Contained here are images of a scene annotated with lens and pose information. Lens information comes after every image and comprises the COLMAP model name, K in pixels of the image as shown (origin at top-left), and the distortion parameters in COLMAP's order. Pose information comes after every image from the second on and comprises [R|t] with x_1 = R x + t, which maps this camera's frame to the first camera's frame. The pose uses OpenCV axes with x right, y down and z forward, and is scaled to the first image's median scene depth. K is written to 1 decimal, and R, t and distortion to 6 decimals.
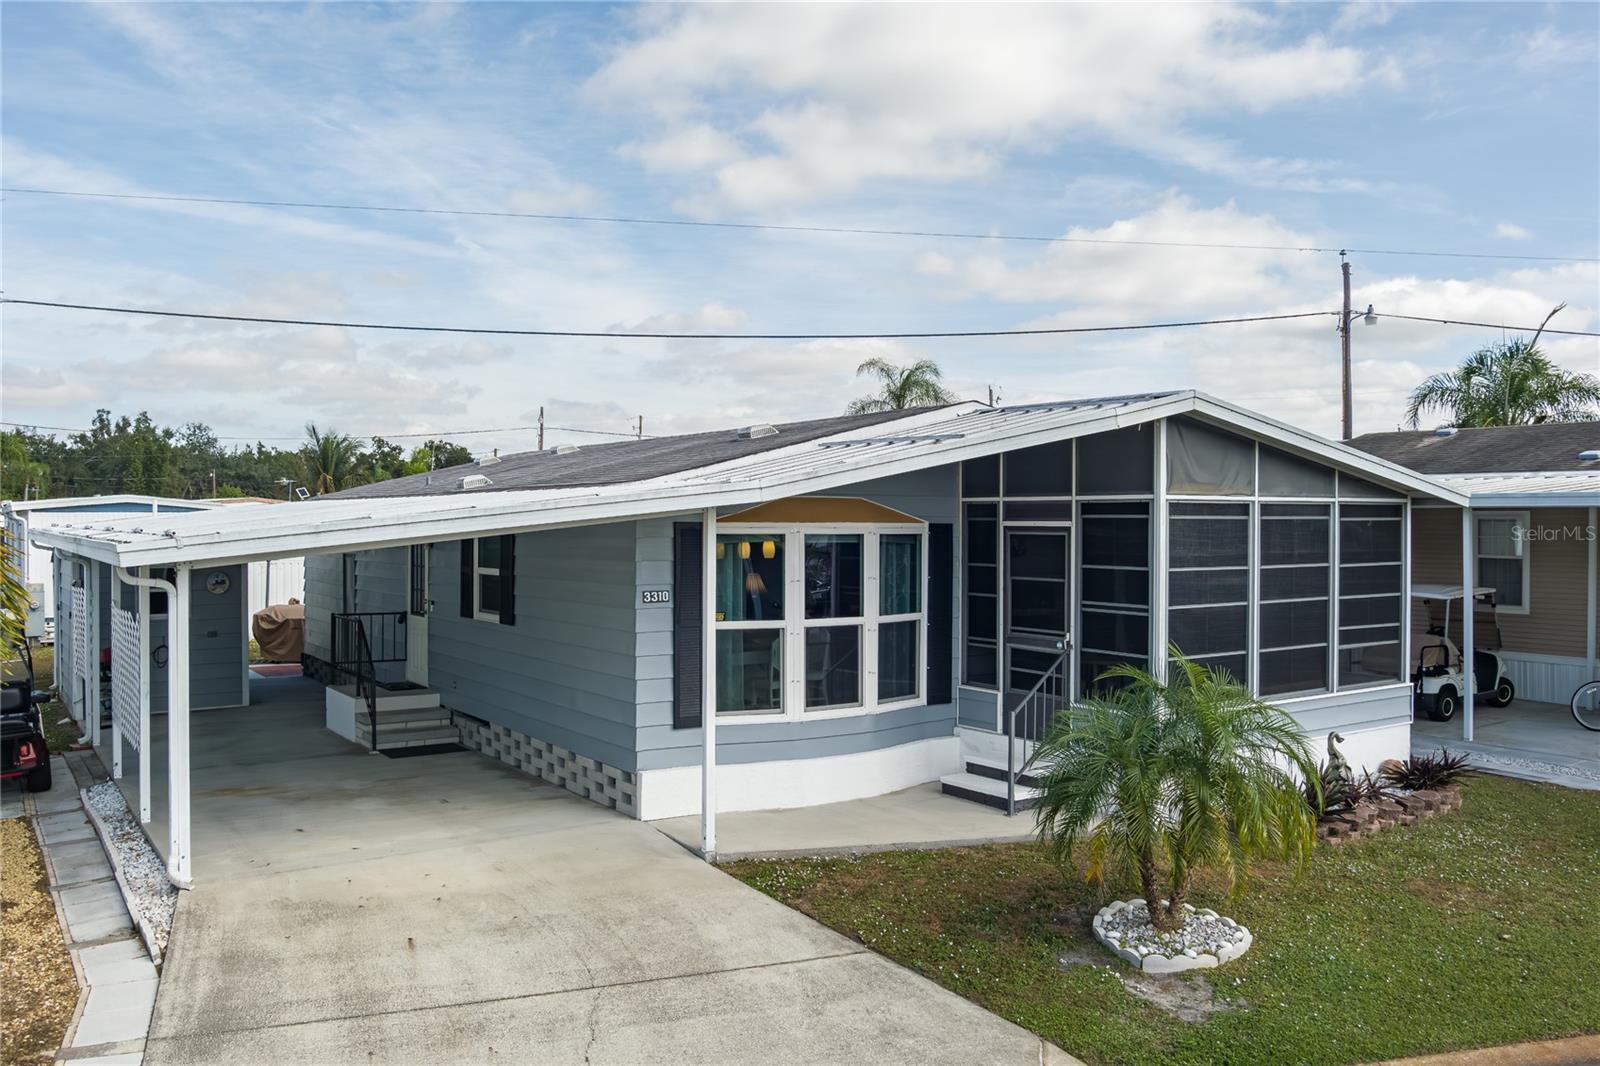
lens RADIAL K [[1296.5, 0, 800.0], [0, 1296.5, 533.0], [0, 0, 1]] dist [-0.068453, 0.013248]
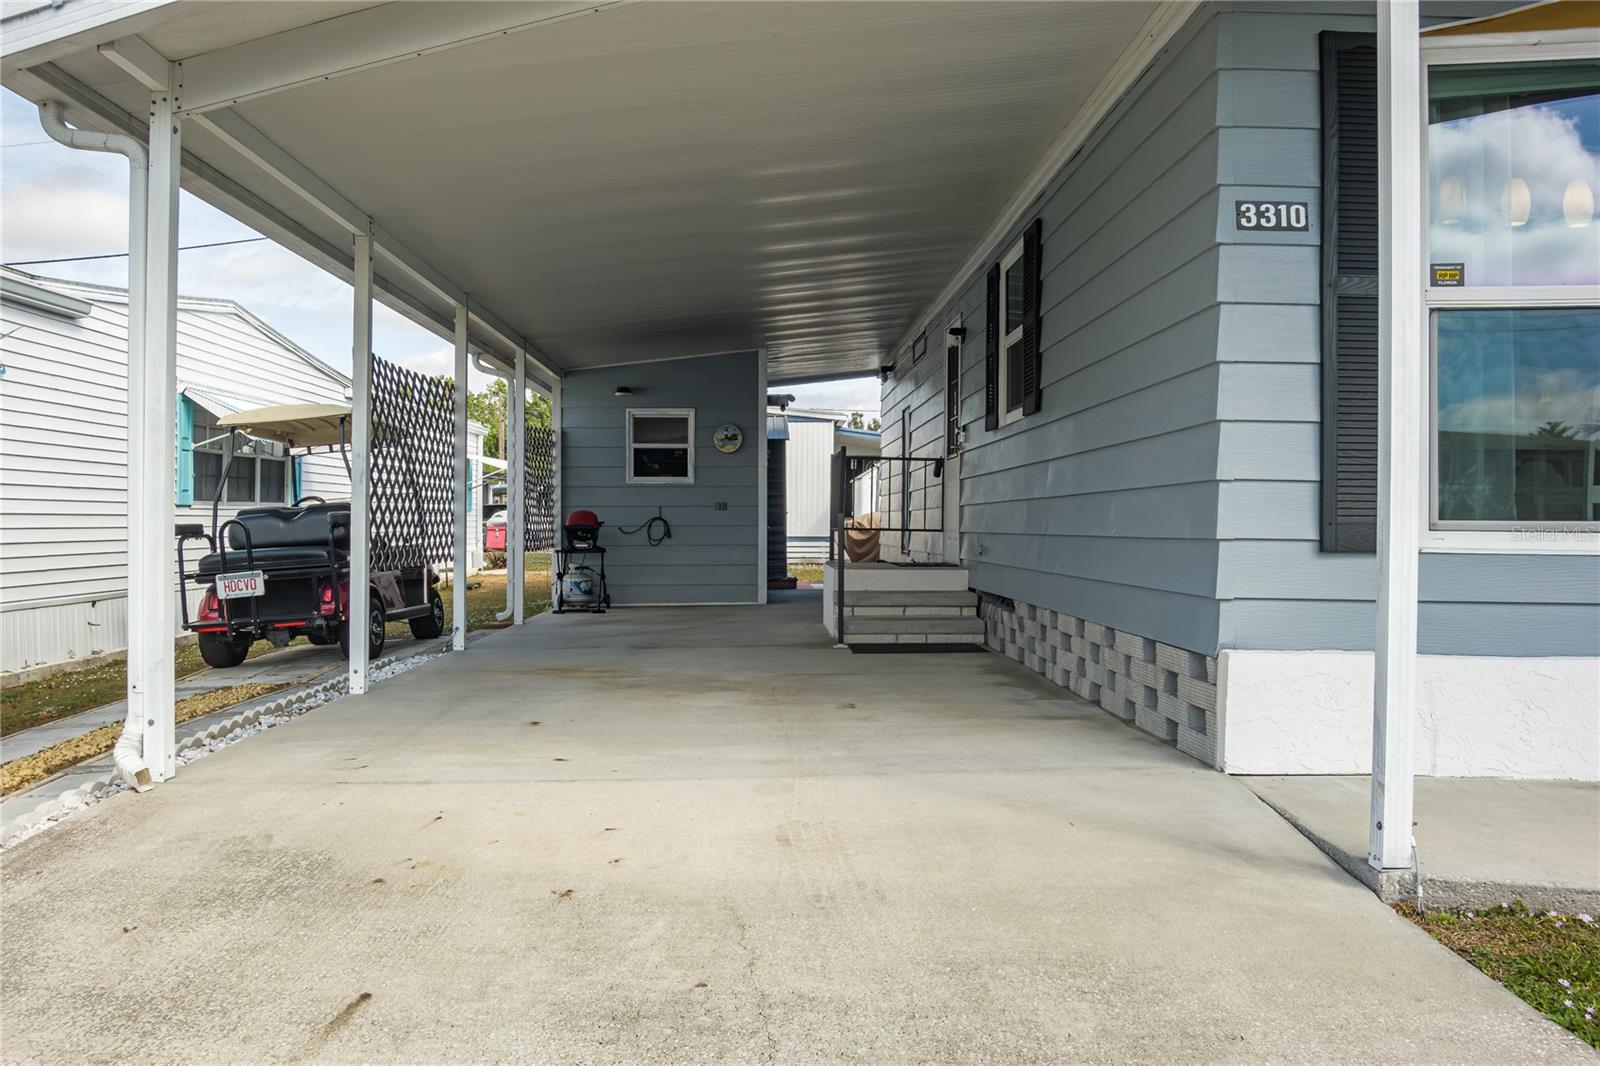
lens RADIAL K [[1296.5, 0, 800.0], [0, 1296.5, 533.0], [0, 0, 1]] dist [-0.068453, 0.013248]
pose [[0.849063, 0.005909, -0.528259, -0.025064], [-0.007275, 0.999973, -0.000509, 0.143335], [0.528242, 0.004275, 0.849083, 0.568448]]
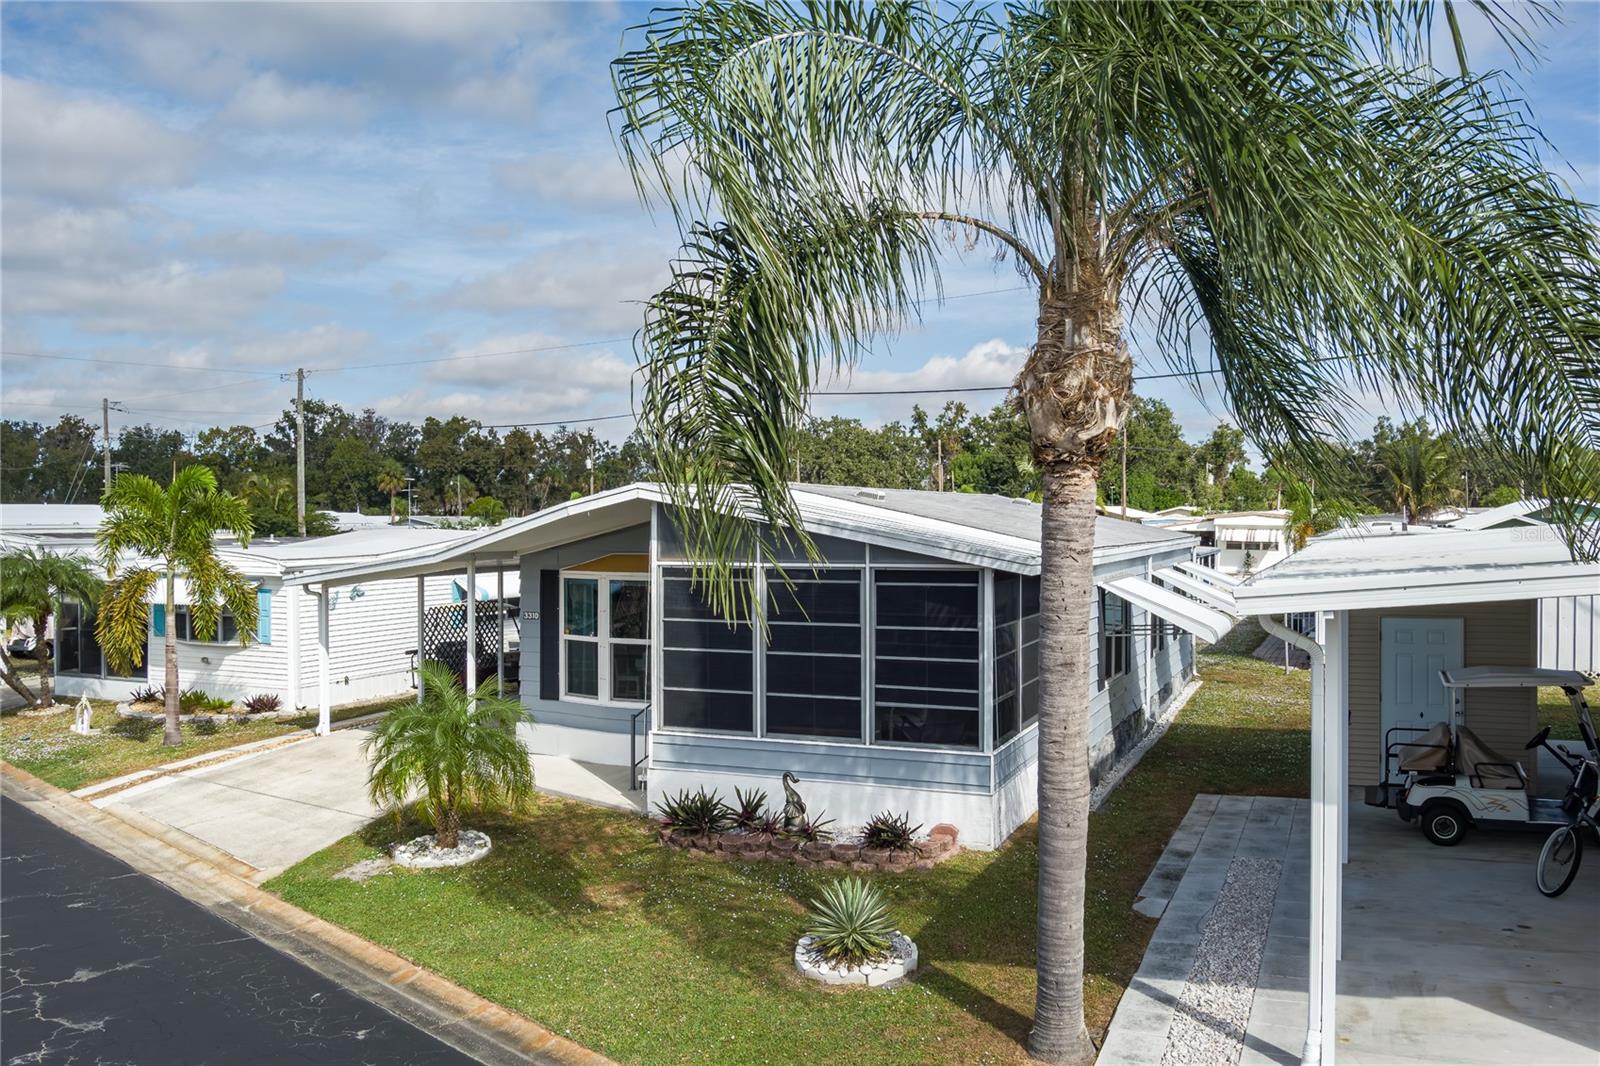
lens RADIAL K [[1296.5, 0, 800.0], [0, 1296.5, 533.0], [0, 0, 1]] dist [-0.068453, 0.013248]
pose [[0.548379, 0.006961, -0.836201, 1.376984], [-0.005328, 0.999974, 0.004831, -0.061794], [0.836213, 0.001806, 0.548402, 0.379709]]
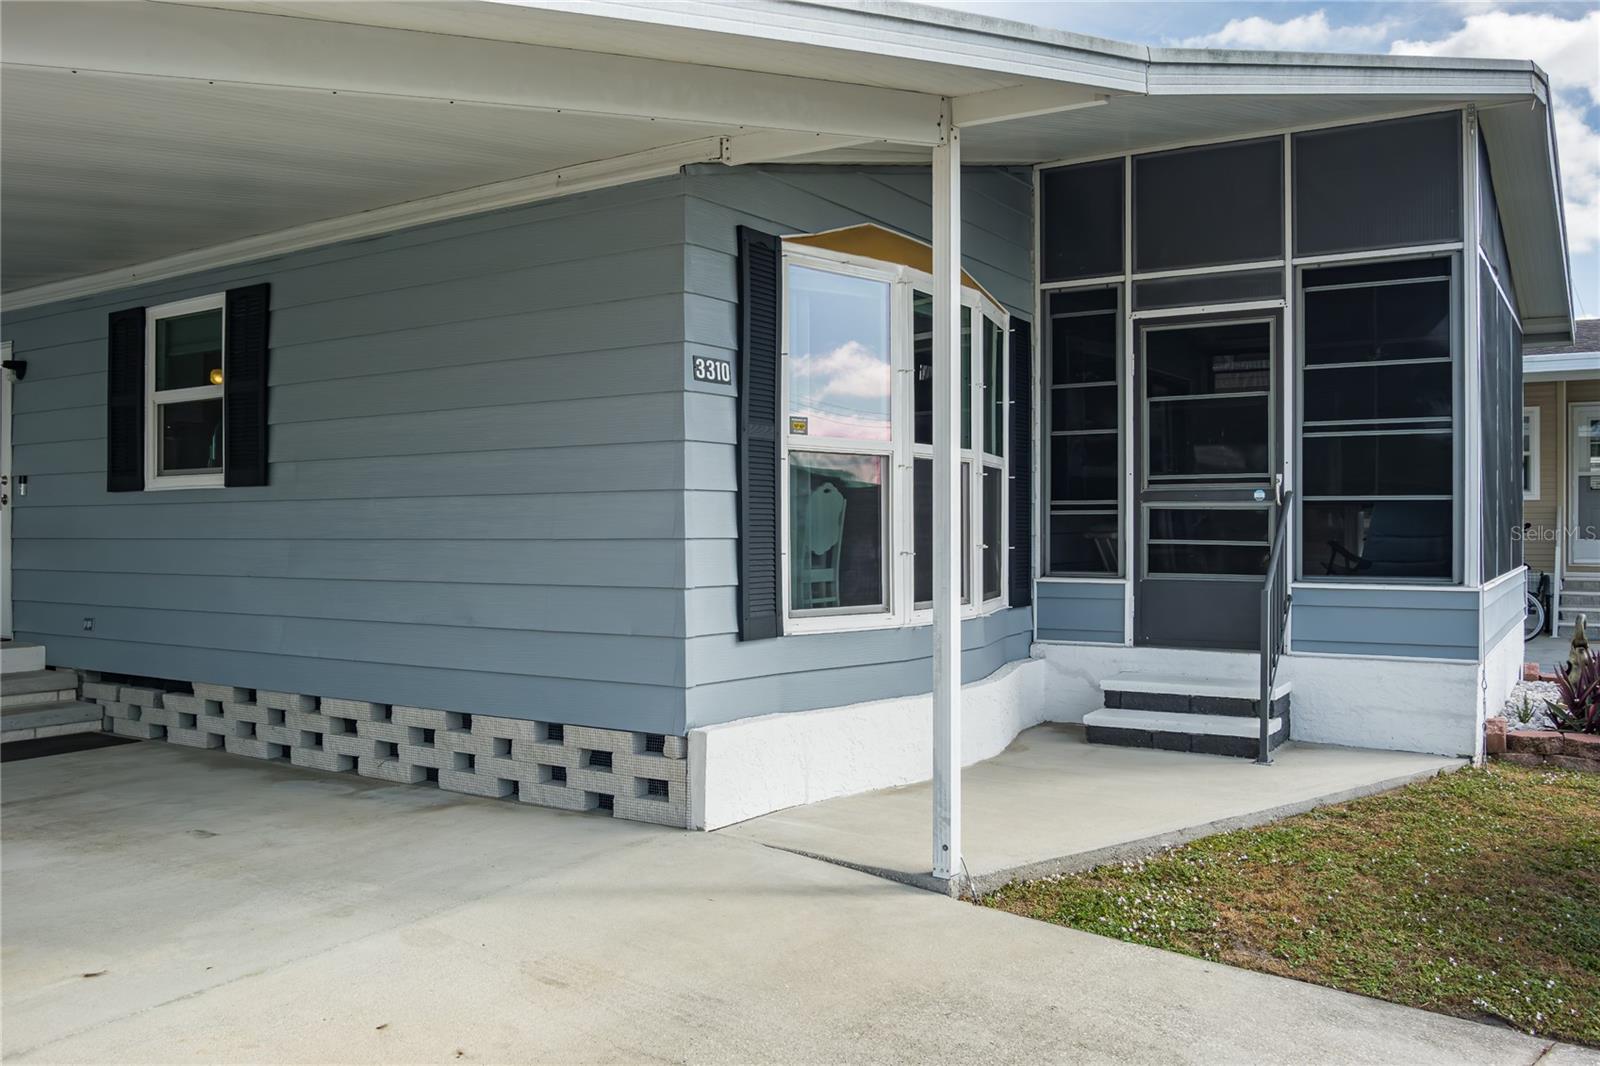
lens RADIAL K [[1296.5, 0, 800.0], [0, 1296.5, 533.0], [0, 0, 1]] dist [-0.068453, 0.013248]
pose [[0.917557, -0.005118, 0.397572, -0.266479], [0.007181, 0.999967, -0.003701, 0.109016], [-0.397540, 0.006251, 0.917564, 0.519651]]
